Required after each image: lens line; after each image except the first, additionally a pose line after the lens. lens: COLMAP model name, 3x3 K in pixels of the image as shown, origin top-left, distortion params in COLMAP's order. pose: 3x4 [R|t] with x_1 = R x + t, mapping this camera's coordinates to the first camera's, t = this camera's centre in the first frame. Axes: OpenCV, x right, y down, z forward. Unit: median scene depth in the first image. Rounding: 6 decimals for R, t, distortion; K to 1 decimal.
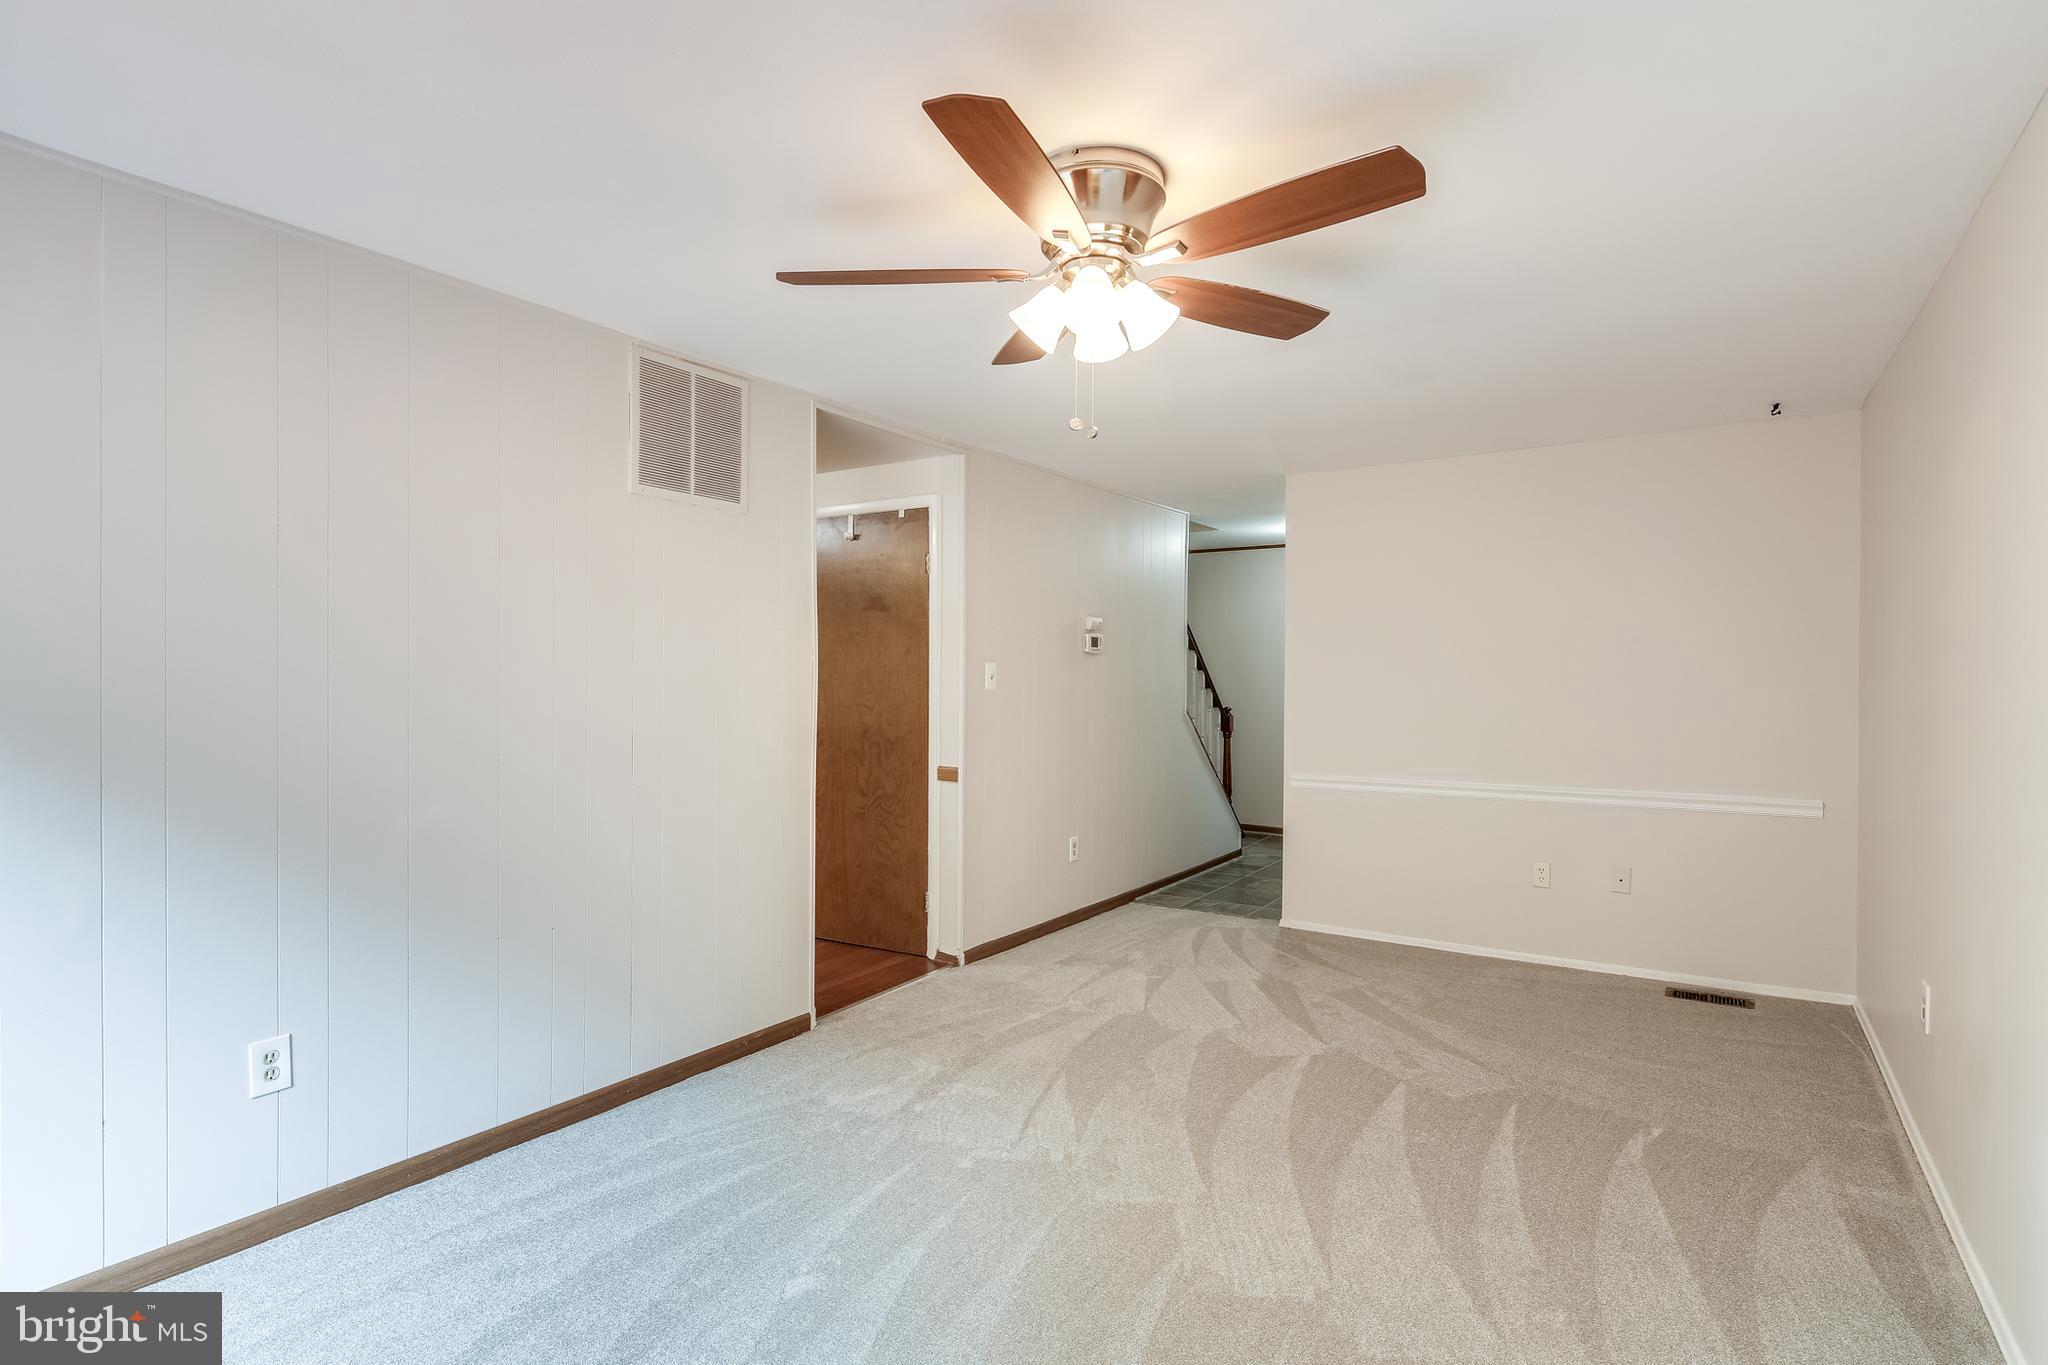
lens RADIAL K [[1003.2, 0, 1015.2], [0, 1003.2, 679.6], [0, 0, 1]] dist [-0.004532, -0.000791]
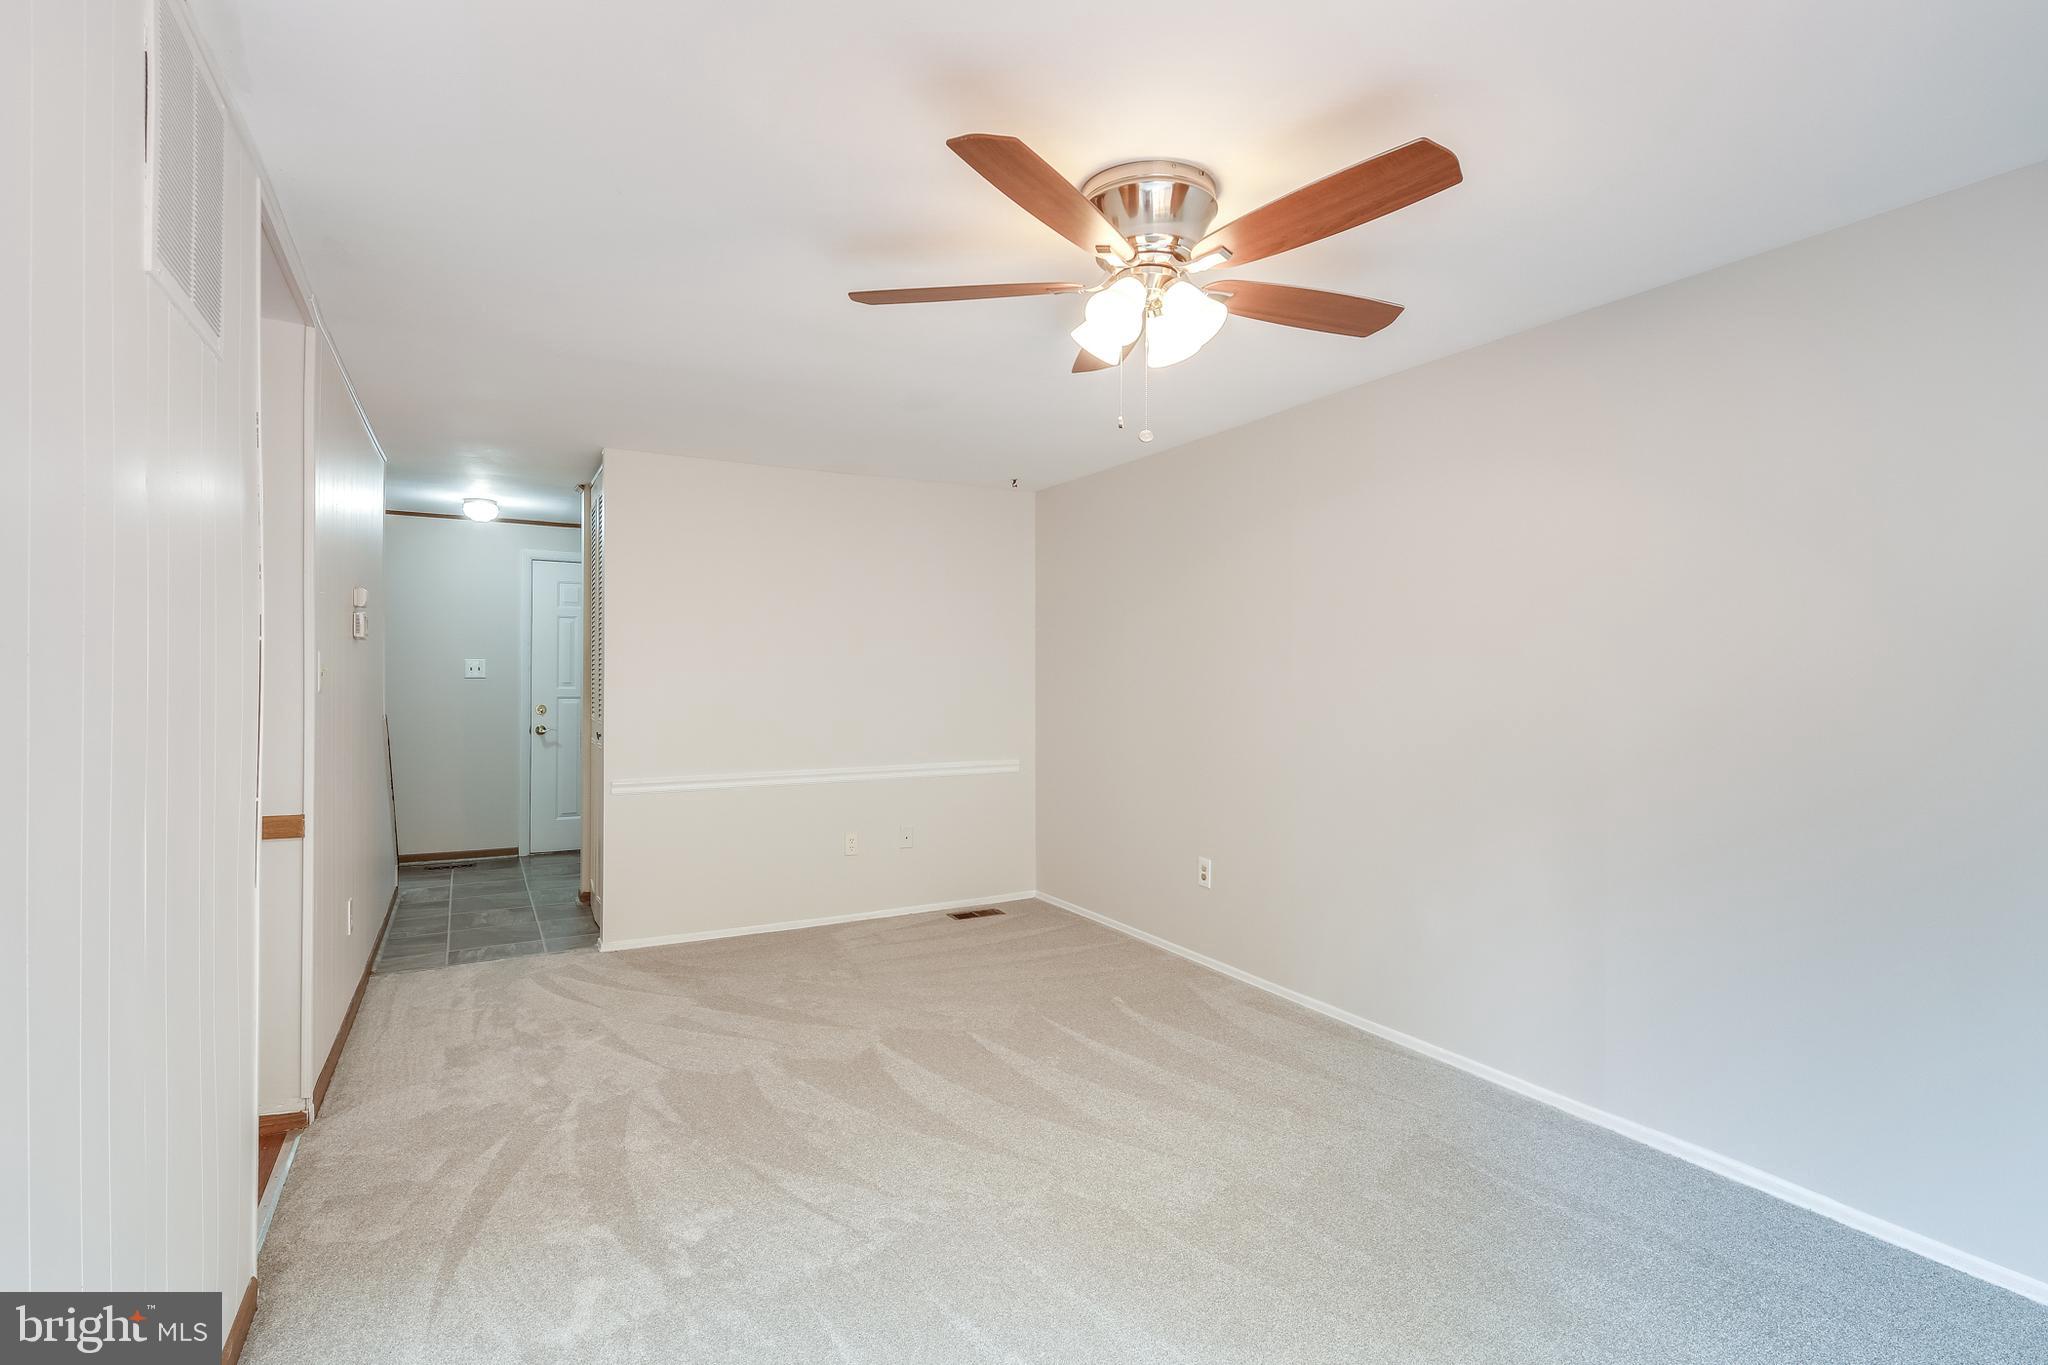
lens RADIAL K [[1003.2, 0, 1016.8], [0, 1003.2, 676.4], [0, 0, 1]] dist [-0.004532, -0.000791]
pose [[0.456073, -0.002132, 0.889940, -0.479617], [0.003378, 0.999994, 0.000665, 0.002916], [-0.889936, 0.002703, 0.456078, 0.358919]]
